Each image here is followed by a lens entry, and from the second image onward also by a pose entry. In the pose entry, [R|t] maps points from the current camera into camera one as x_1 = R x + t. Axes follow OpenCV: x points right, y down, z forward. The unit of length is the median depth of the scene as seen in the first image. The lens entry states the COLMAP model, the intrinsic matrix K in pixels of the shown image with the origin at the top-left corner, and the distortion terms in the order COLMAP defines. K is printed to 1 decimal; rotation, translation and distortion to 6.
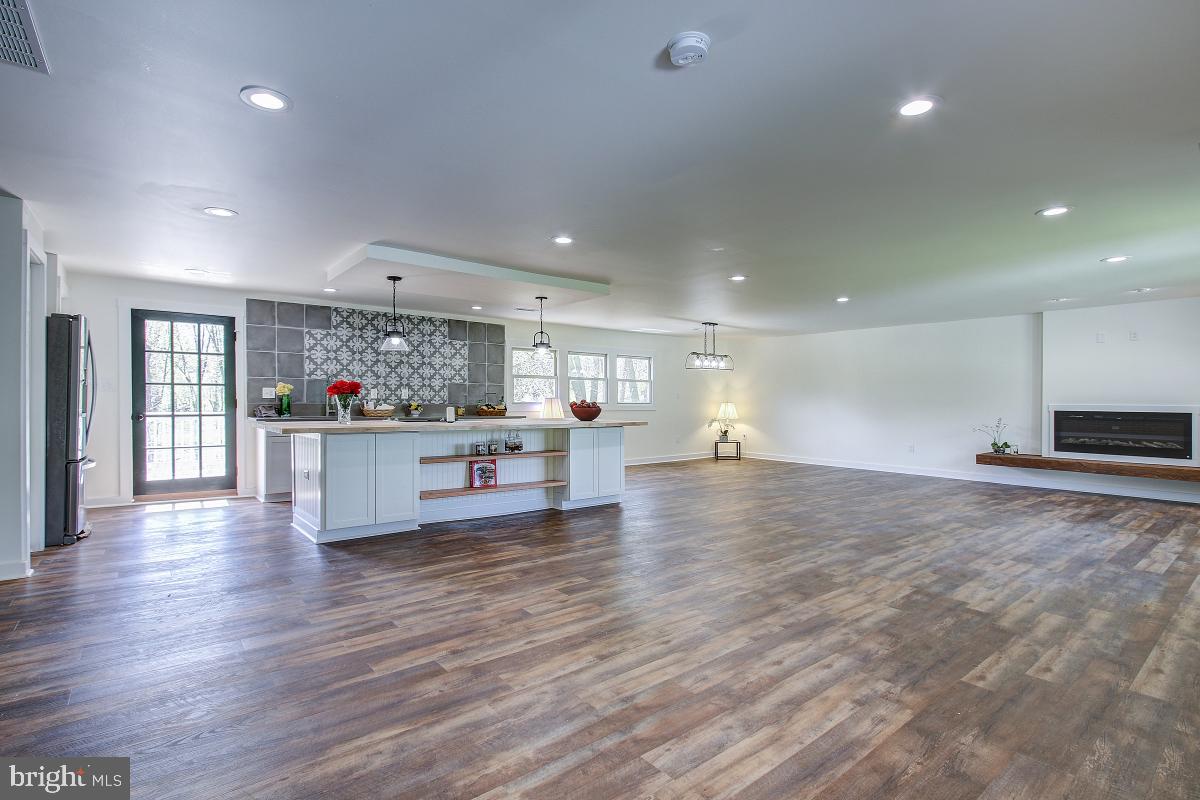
lens RADIAL K [[567.4, 0, 608.0], [0, 567.4, 405.3], [0, 0, 1]] dist [-0.018207, 0.003458]
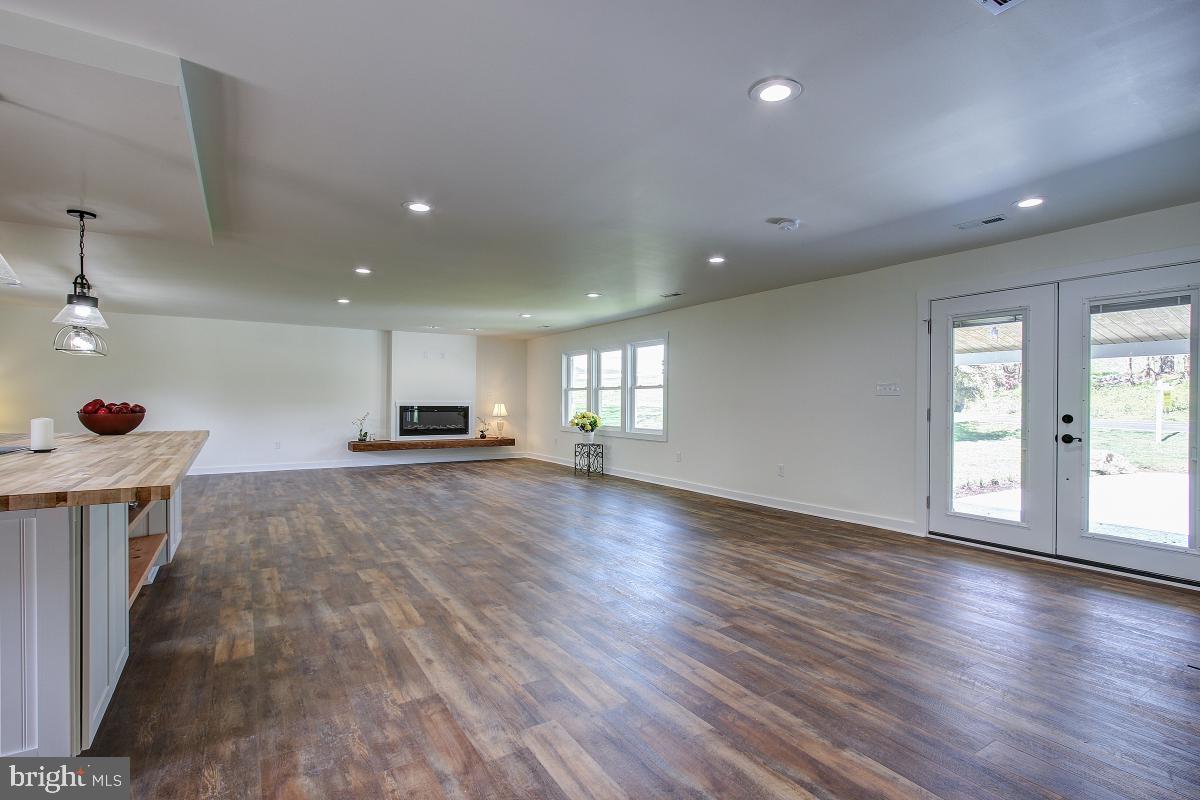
lens RADIAL K [[567.4, 0, 601.6], [0, 567.4, 402.5], [0, 0, 1]] dist [-0.018207, 0.003458]
pose [[0.120842, -0.008573, 0.992635, -0.481403], [0.003664, 0.999960, 0.008190, -0.007743], [-0.992665, 0.002647, 0.120868, 0.354924]]
